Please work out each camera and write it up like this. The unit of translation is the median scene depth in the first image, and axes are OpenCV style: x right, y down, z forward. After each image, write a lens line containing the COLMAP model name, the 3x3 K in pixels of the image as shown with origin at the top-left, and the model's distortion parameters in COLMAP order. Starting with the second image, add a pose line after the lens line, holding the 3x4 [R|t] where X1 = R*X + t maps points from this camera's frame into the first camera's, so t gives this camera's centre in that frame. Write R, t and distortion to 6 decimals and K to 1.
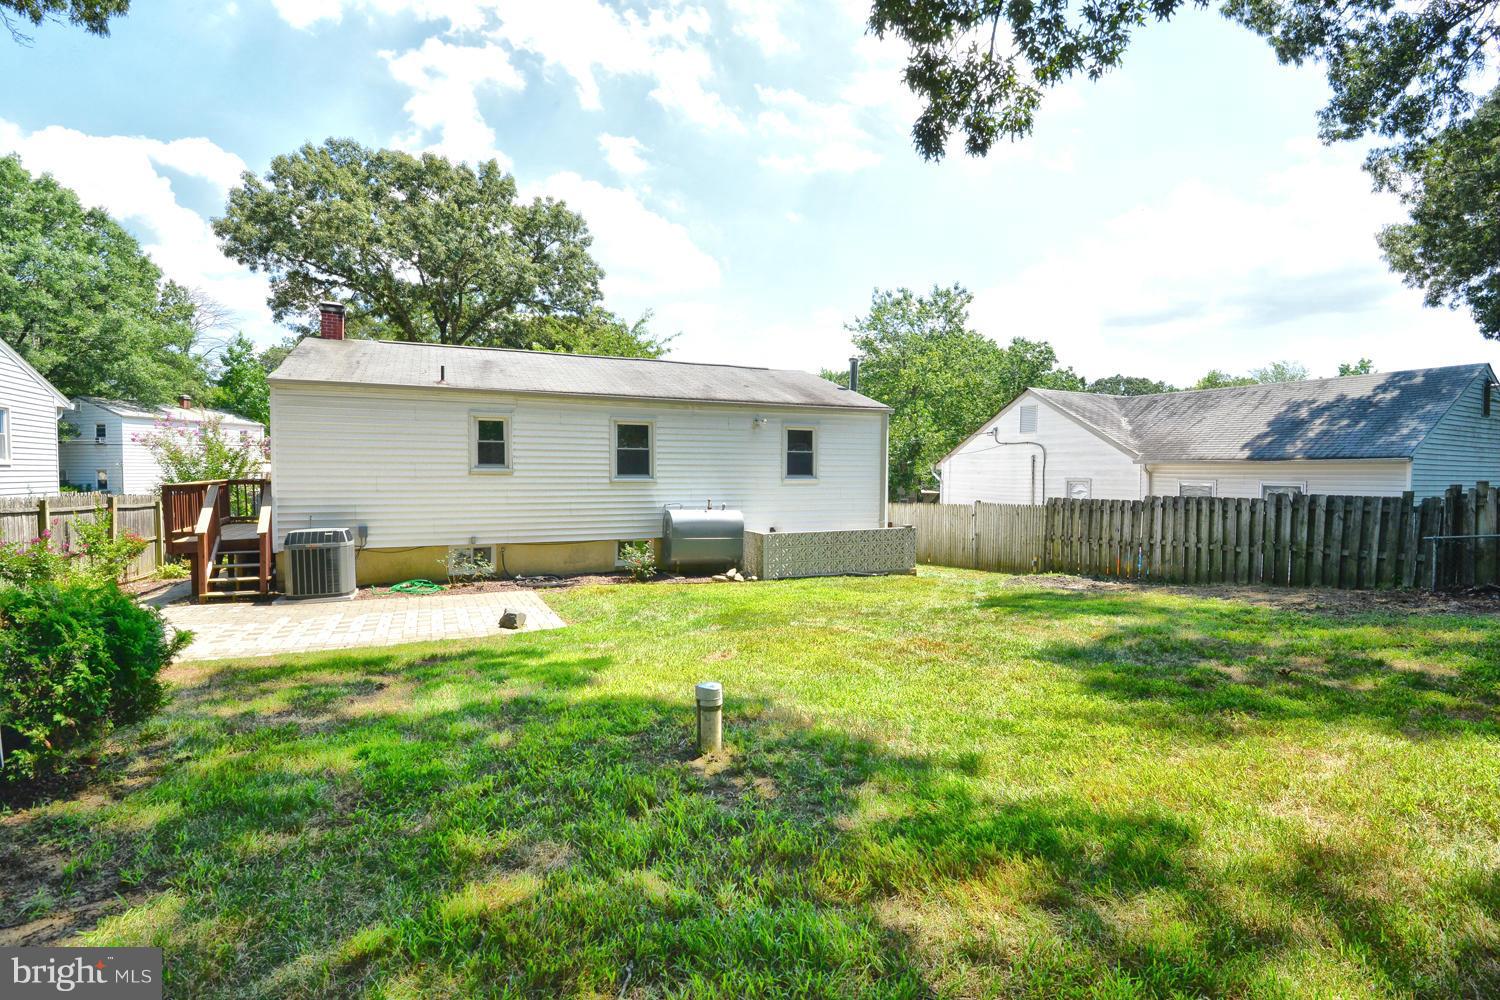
lens RADIAL K [[705.0, 0, 750.0], [0, 705.0, 500.0], [0, 0, 1]] dist [-0.016847, -0.000639]
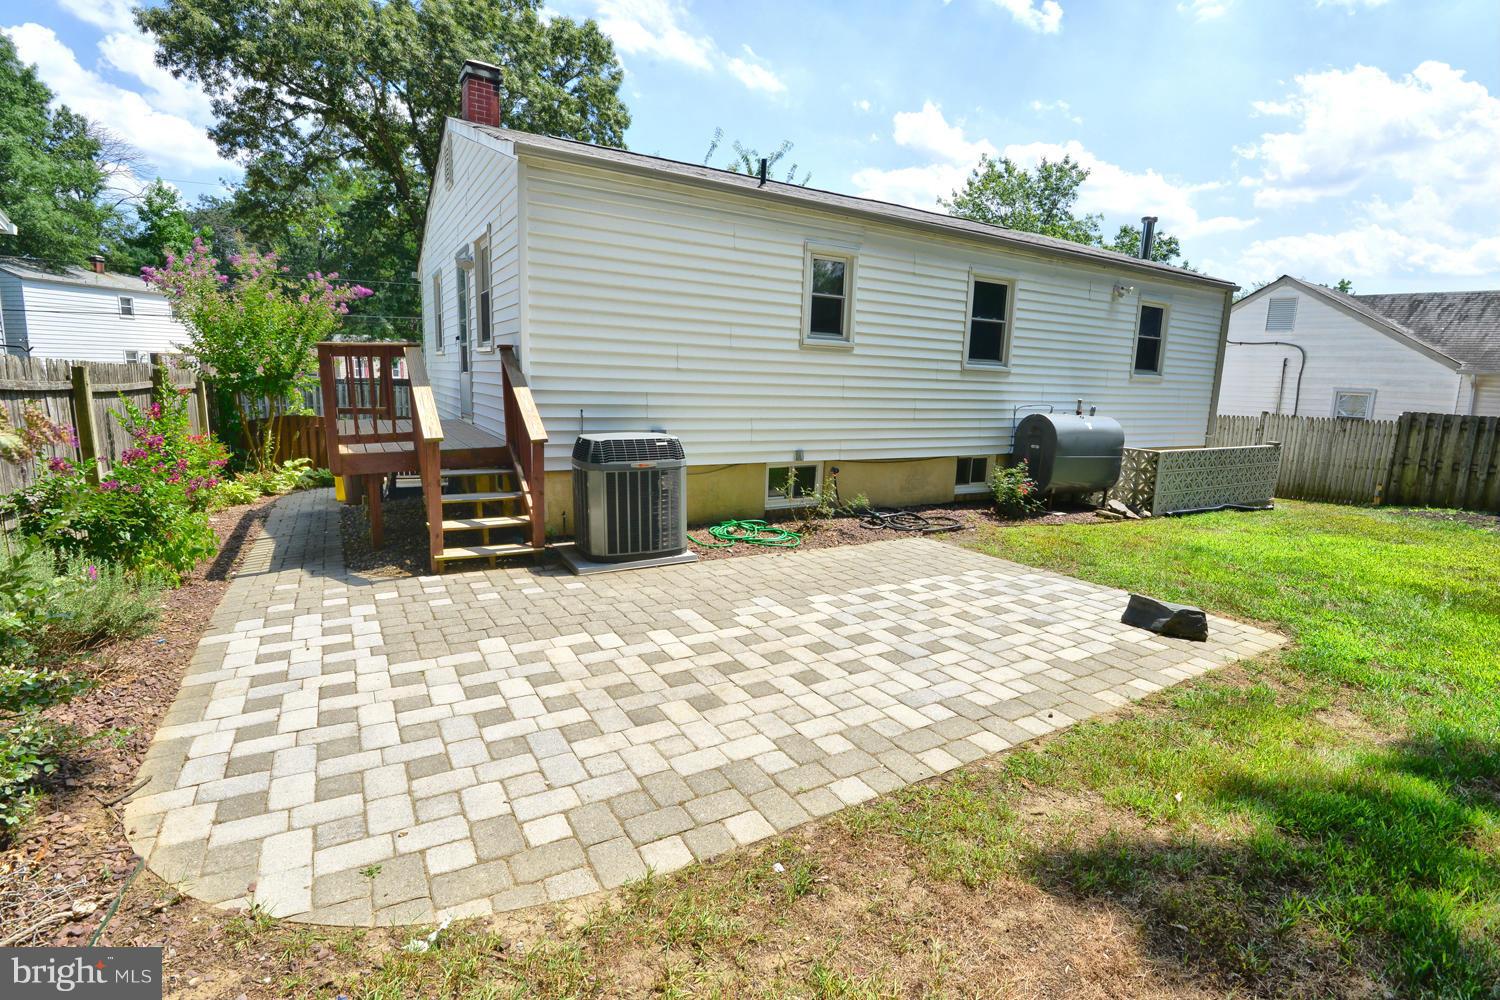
lens RADIAL K [[709.9, 0, 750.0], [0, 709.9, 500.0], [0, 0, 1]] dist [-0.027062, 0.000423]
pose [[0.994861, 0.012406, 0.100487, -0.386899], [-0.025720, 0.990875, 0.132304, 0.011275], [-0.097929, -0.134209, 0.986102, 0.290569]]
